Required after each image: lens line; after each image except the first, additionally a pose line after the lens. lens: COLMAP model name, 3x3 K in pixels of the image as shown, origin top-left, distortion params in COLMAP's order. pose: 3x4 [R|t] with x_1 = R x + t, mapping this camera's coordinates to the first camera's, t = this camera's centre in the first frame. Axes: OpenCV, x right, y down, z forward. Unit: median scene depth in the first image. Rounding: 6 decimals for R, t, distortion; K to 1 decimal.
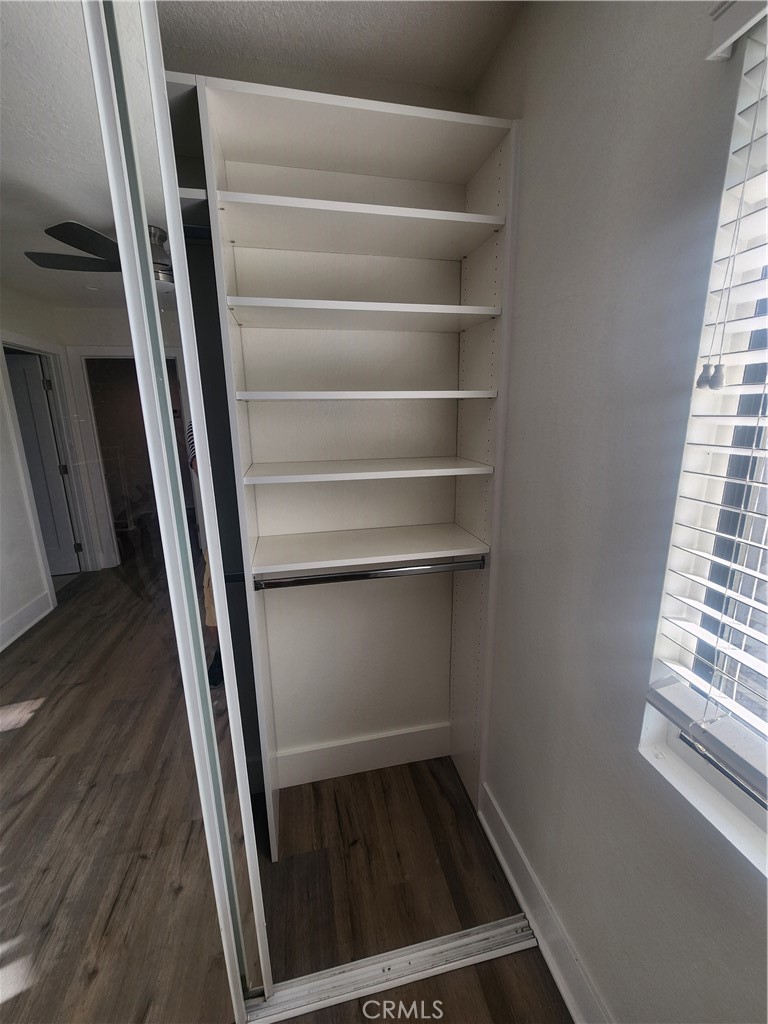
lens RADIAL K [[419.4, 0, 387.2], [0, 419.4, 512.2], [0, 0, 1]] dist [-0.004499, 0.001857]
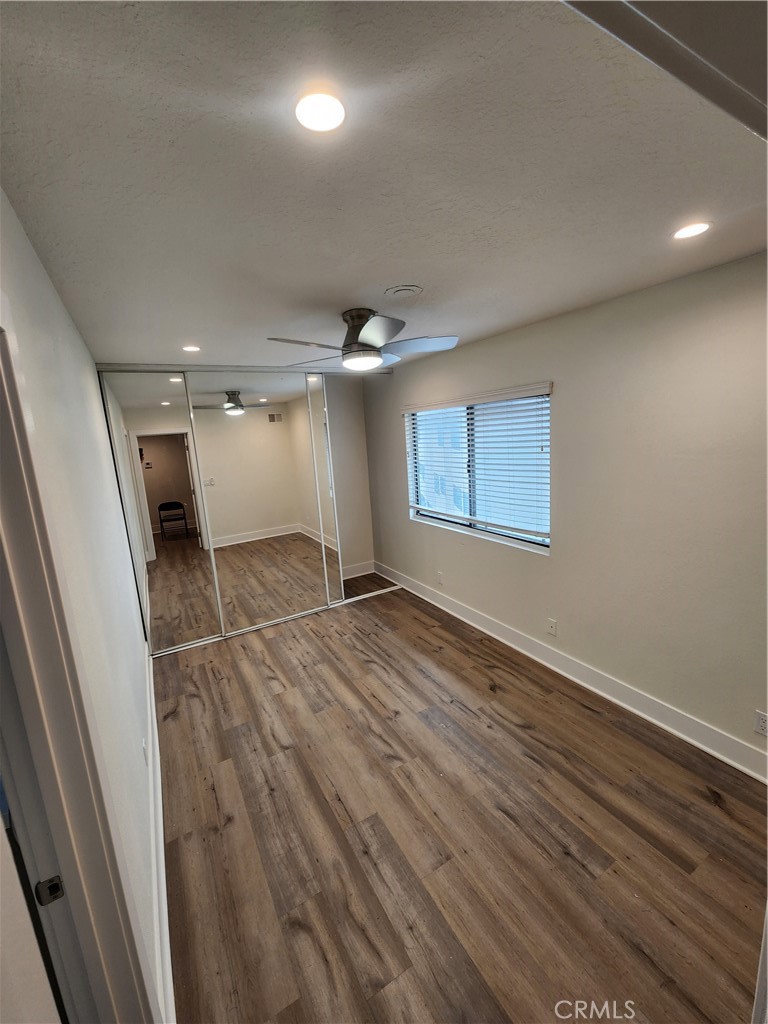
lens RADIAL K [[419.4, 0, 383.7], [0, 419.4, 512.4], [0, 0, 1]] dist [-0.004499, 0.001857]
pose [[0.949691, -0.099998, 0.296795, -0.898762], [0.117931, 0.992086, -0.043100, 0.440433], [-0.290136, 0.075933, 0.953968, -2.733397]]
